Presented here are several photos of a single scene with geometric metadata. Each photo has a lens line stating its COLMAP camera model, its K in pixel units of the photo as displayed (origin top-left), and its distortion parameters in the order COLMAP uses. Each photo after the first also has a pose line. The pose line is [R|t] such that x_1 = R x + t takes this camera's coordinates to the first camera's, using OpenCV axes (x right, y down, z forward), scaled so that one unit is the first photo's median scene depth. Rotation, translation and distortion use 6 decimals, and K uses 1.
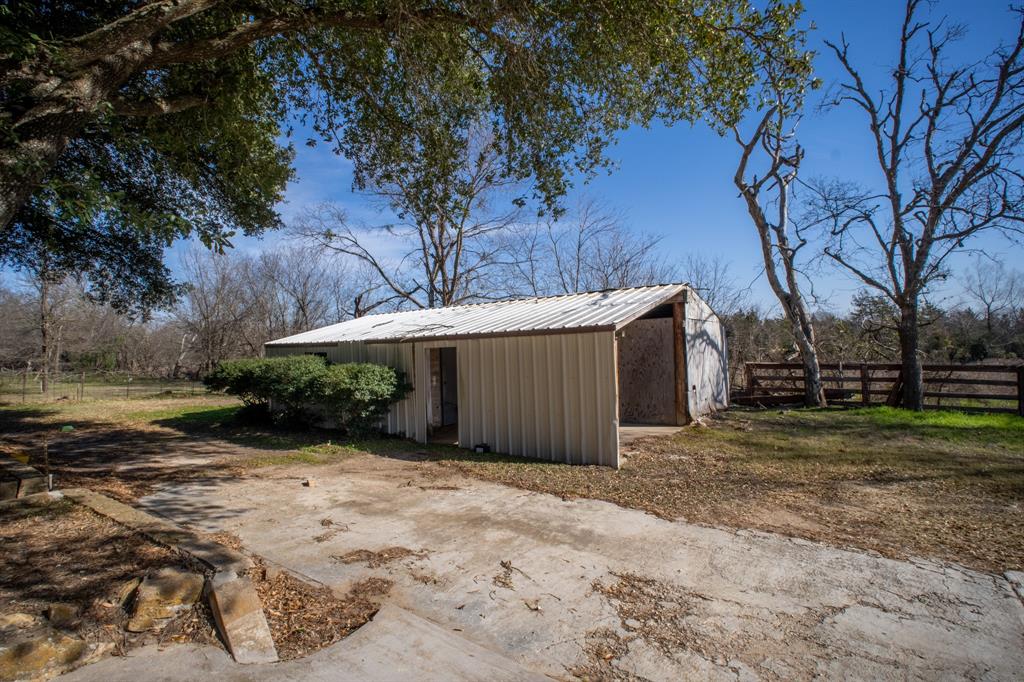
lens RADIAL K [[486.5, 0, 511.5], [0, 486.5, 342.2], [0, 0, 1]] dist [-0.034791, 0.002905]
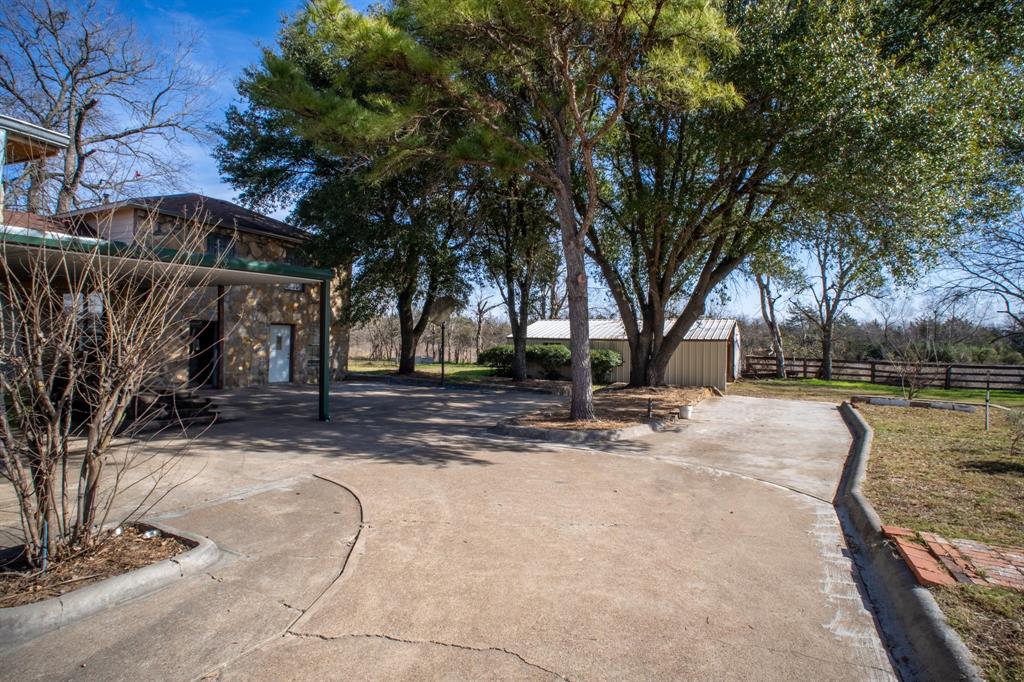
lens RADIAL K [[486.5, 0, 516.3], [0, 486.5, 341.7], [0, 0, 1]] dist [-0.034791, 0.002905]
pose [[0.992297, 0.037654, 0.118017, -0.748347], [-0.040521, 0.998937, 0.021993, -0.020088], [-0.117063, -0.026606, 0.992768, -0.911116]]
